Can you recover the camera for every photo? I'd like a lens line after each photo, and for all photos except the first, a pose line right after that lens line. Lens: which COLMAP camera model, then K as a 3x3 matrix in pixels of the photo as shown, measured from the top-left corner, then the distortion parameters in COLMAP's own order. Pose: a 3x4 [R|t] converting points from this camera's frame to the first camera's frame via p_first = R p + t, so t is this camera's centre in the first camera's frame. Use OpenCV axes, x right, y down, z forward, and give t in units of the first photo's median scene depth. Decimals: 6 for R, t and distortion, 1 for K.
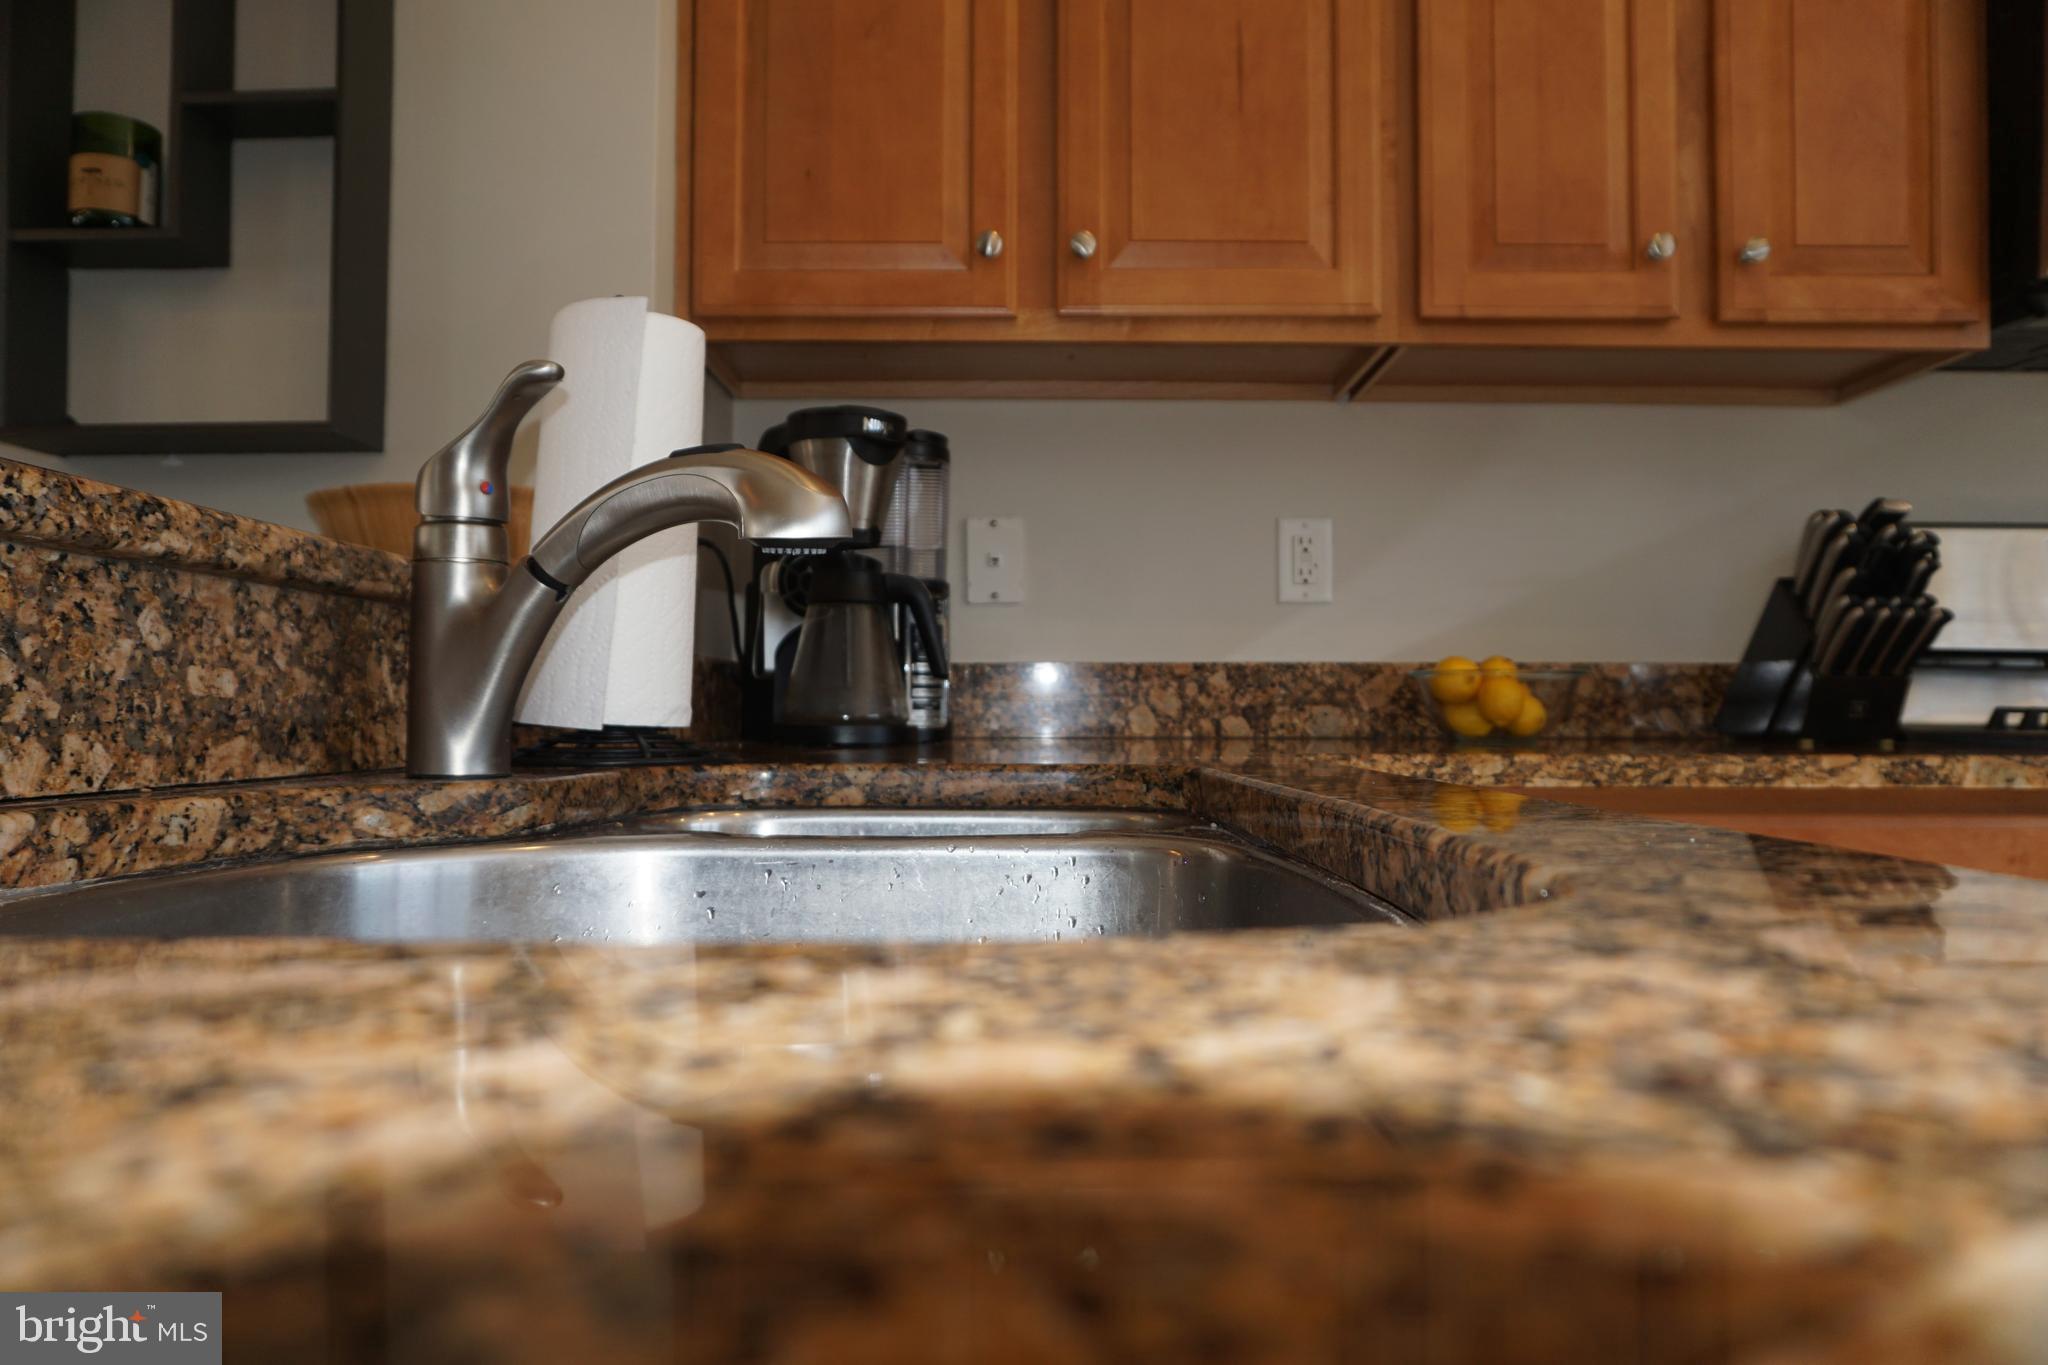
lens RADIAL K [[1370.2, 0, 1029.8], [0, 1370.2, 691.6], [0, 0, 1]] dist [-0.054352, 0.040236]
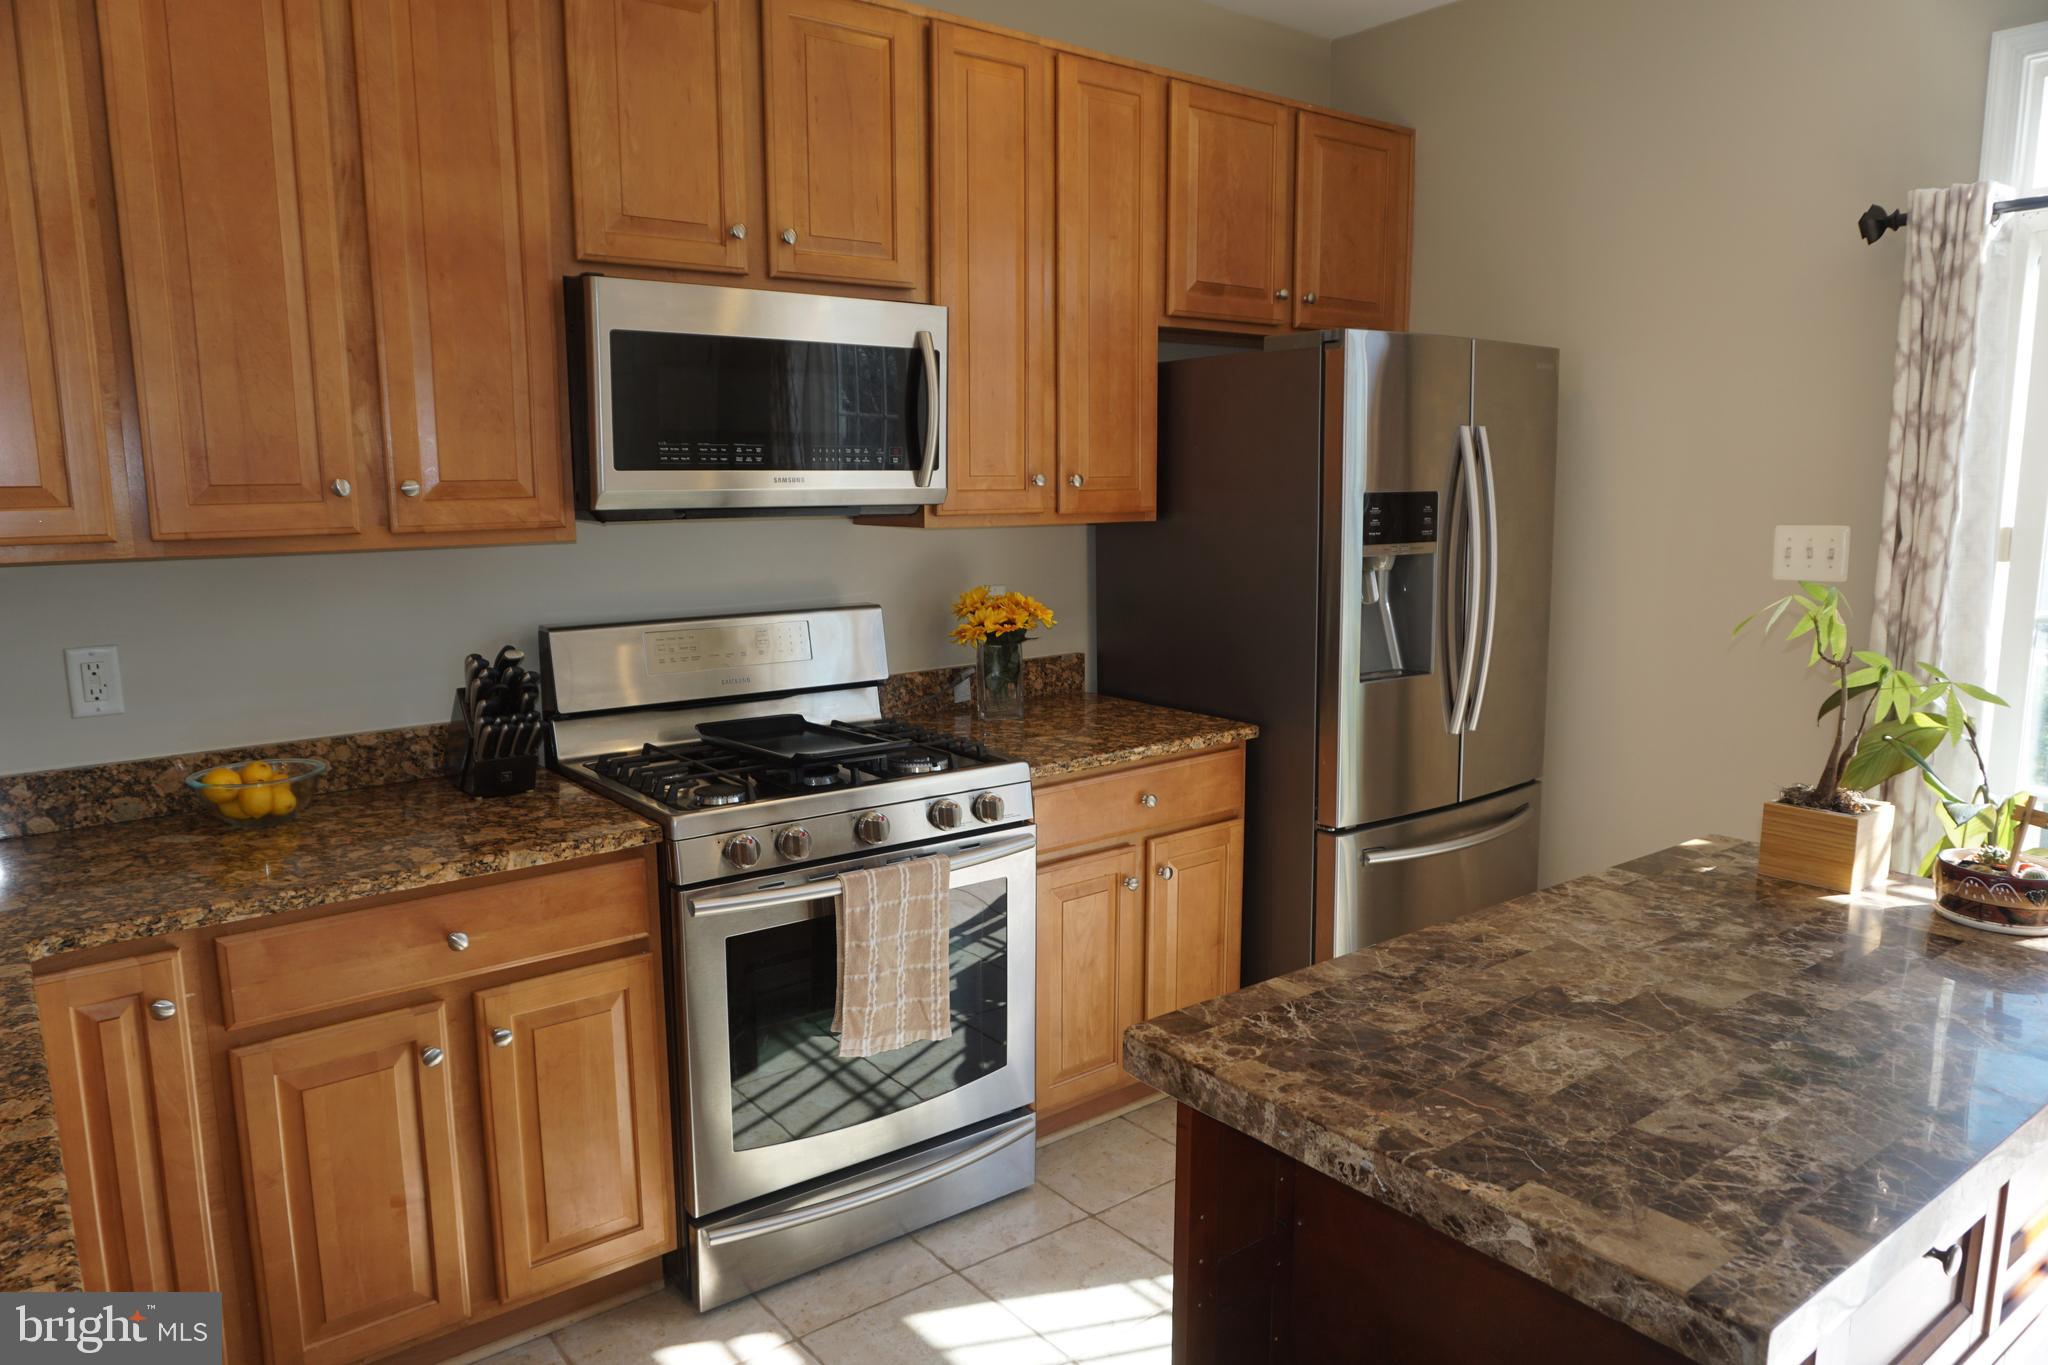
lens RADIAL K [[1370.2, 0, 1034.8], [0, 1370.2, 687.0], [0, 0, 1]] dist [-0.054352, 0.040236]
pose [[0.772462, -0.111324, 0.625227, 0.097077], [0.001619, 0.984858, 0.173357, -0.310217], [-0.635059, -0.132899, 0.760946, -0.492421]]
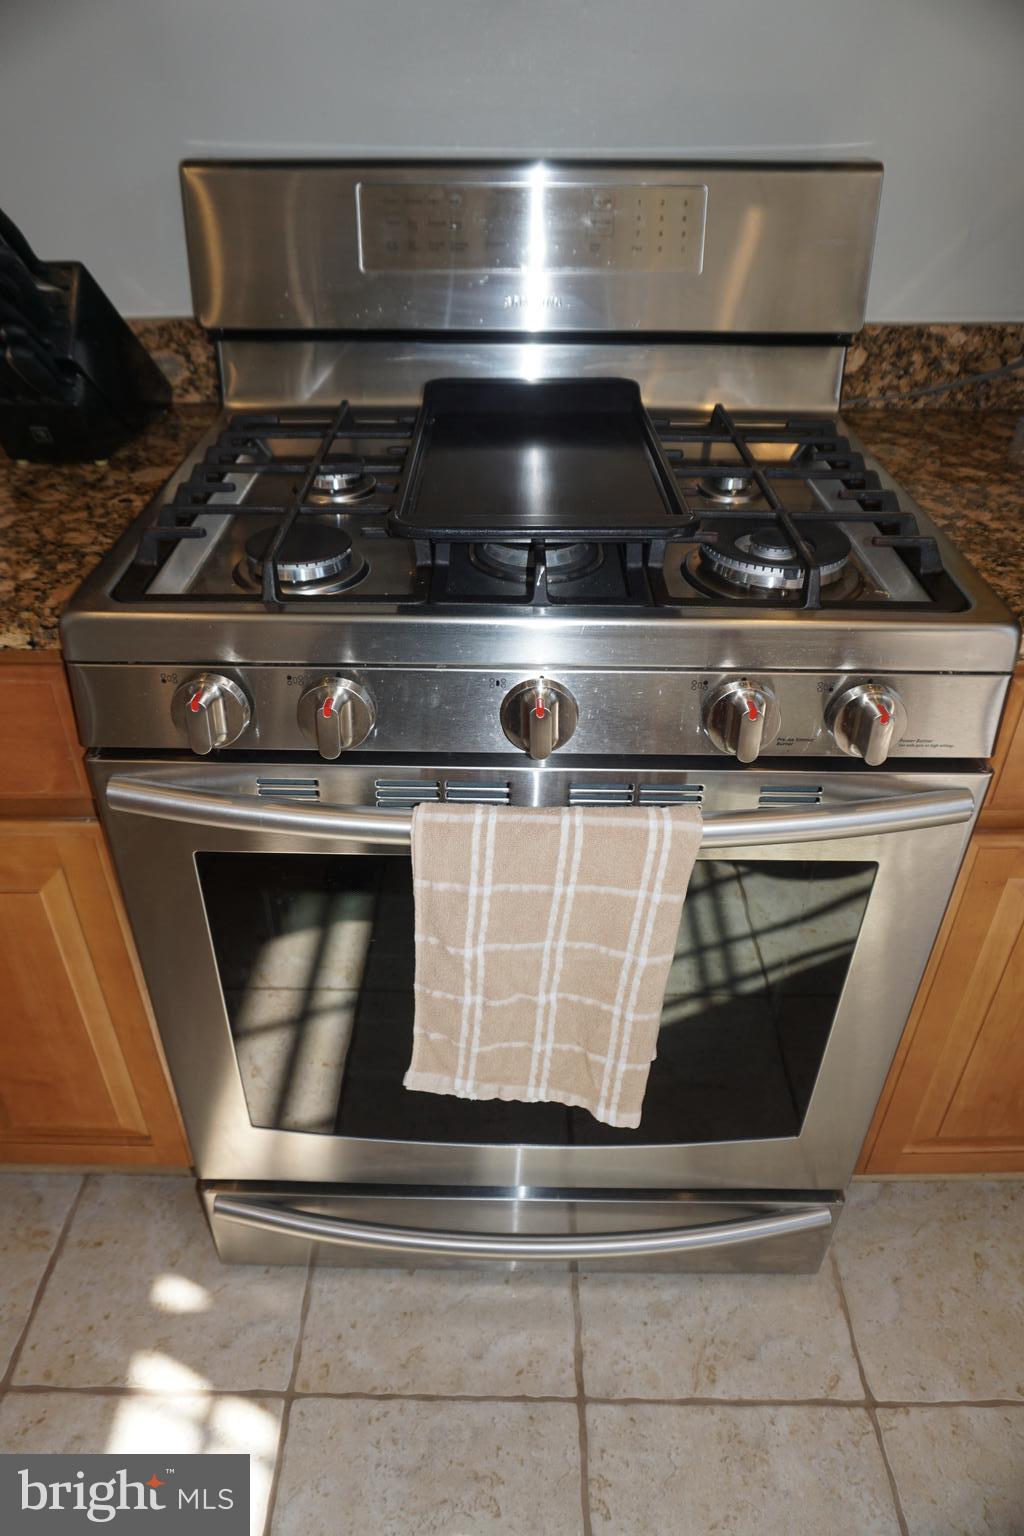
lens RADIAL K [[1027.6, 0, 511.0], [0, 1027.6, 770.2], [0, 0, 1]] dist [-0.054352, 0.040236]
pose [[0.999690, -0.019729, 0.015184, 0.789191], [0.007128, 0.811209, 0.584712, -0.175894], [-0.023853, -0.584423, 0.811099, 0.252081]]
